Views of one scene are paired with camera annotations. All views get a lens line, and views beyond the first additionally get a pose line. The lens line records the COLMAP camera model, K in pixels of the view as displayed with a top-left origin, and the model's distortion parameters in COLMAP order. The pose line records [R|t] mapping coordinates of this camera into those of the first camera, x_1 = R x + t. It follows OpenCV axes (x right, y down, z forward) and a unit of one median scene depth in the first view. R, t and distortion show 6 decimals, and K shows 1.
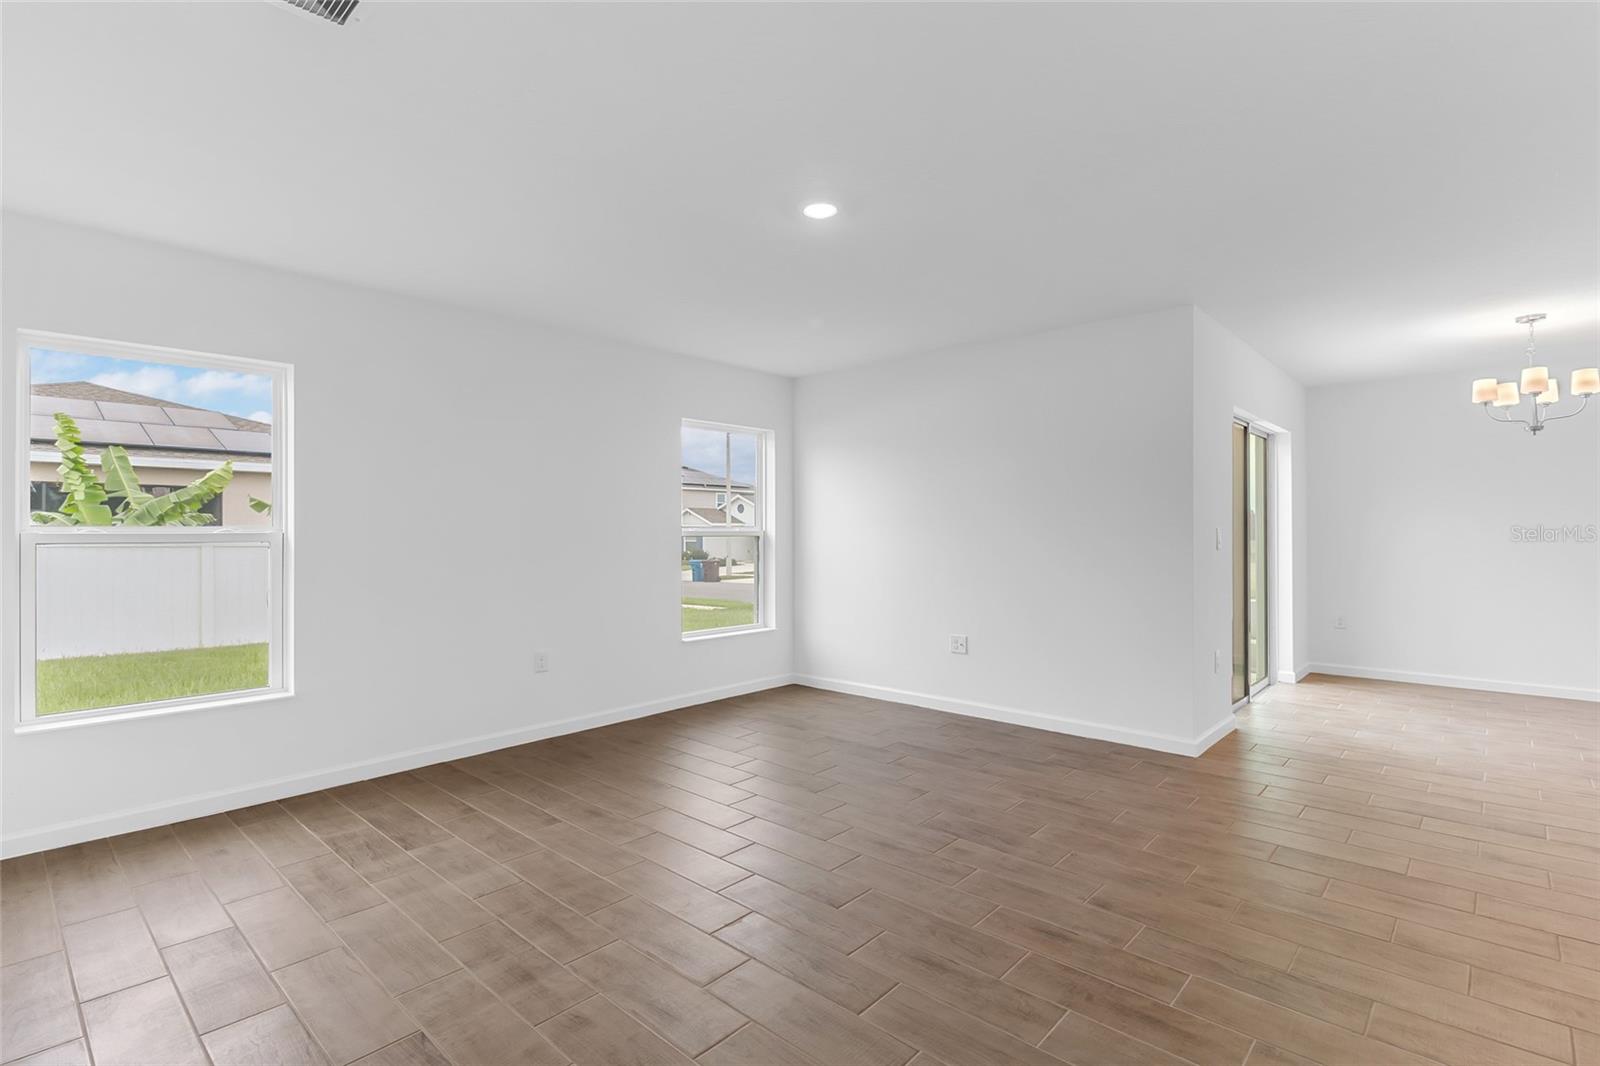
lens RADIAL K [[758.1, 0, 801.8], [0, 758.1, 534.6], [0, 0, 1]] dist [0.007747, 0.000268]
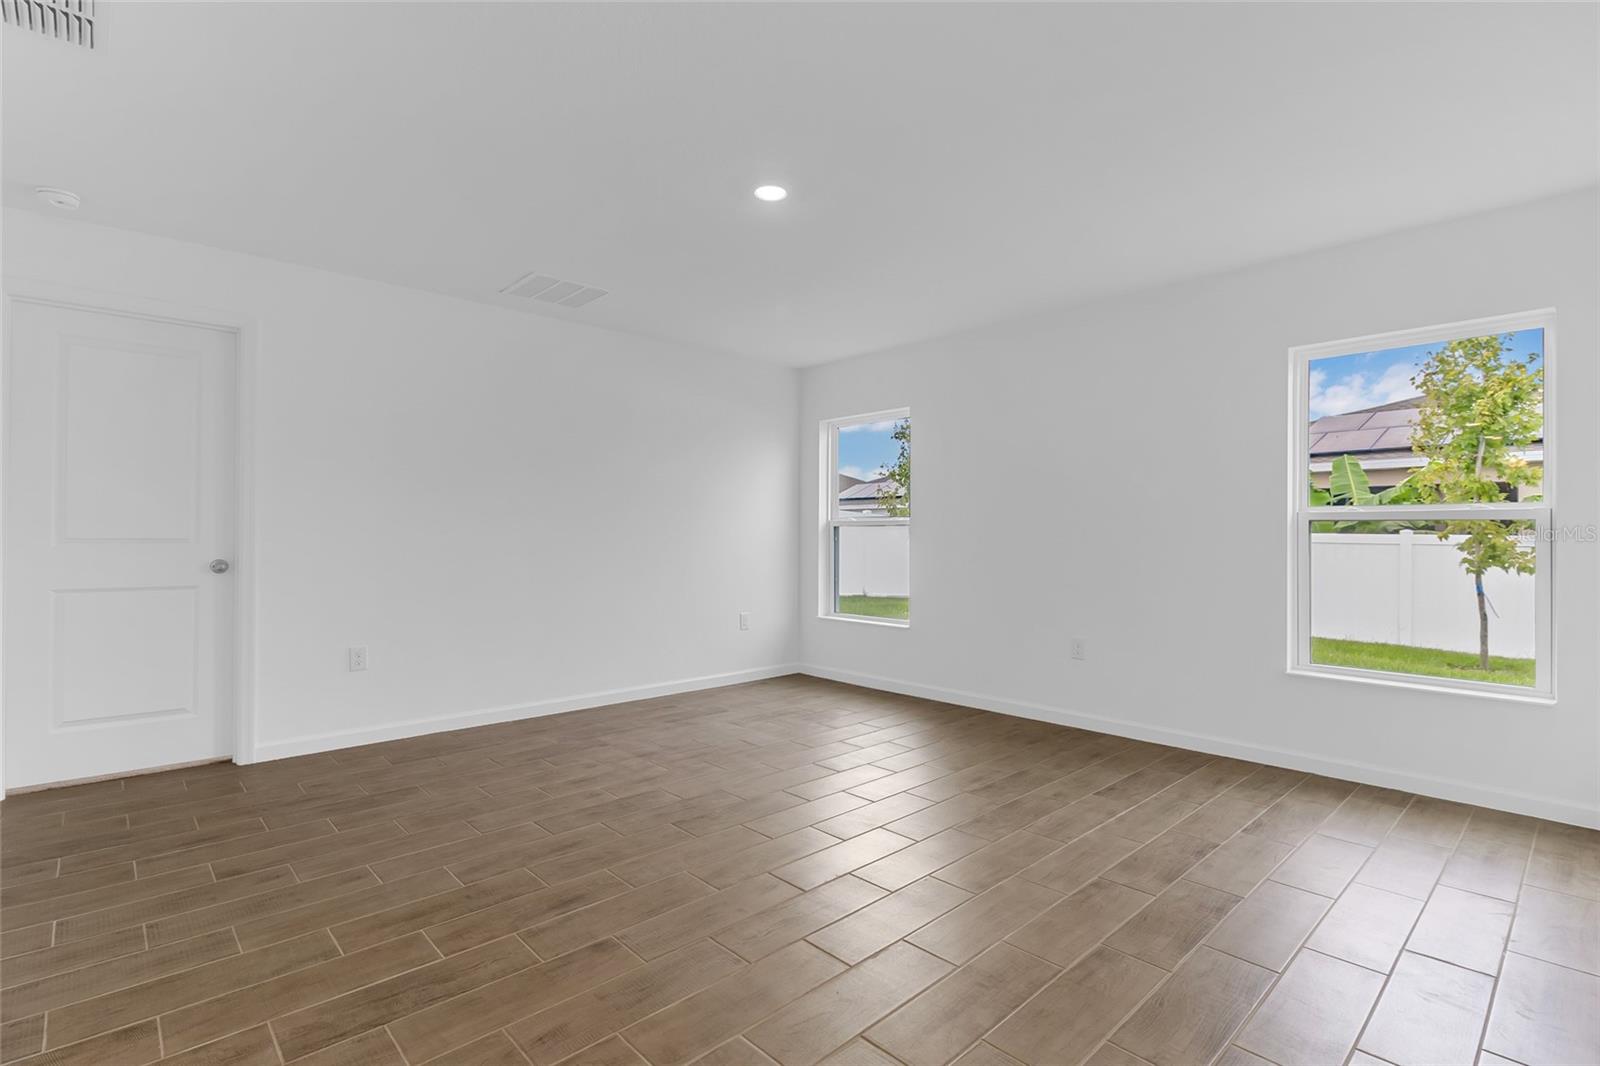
lens RADIAL K [[758.1, 0, 801.8], [0, 758.1, 526.5], [0, 0, 1]] dist [0.007747, 0.000268]
pose [[-0.076809, -0.008315, -0.997011, 1.096001], [-0.009645, 0.999925, -0.007596, 0.029631], [0.996999, 0.009032, -0.076883, 1.157688]]
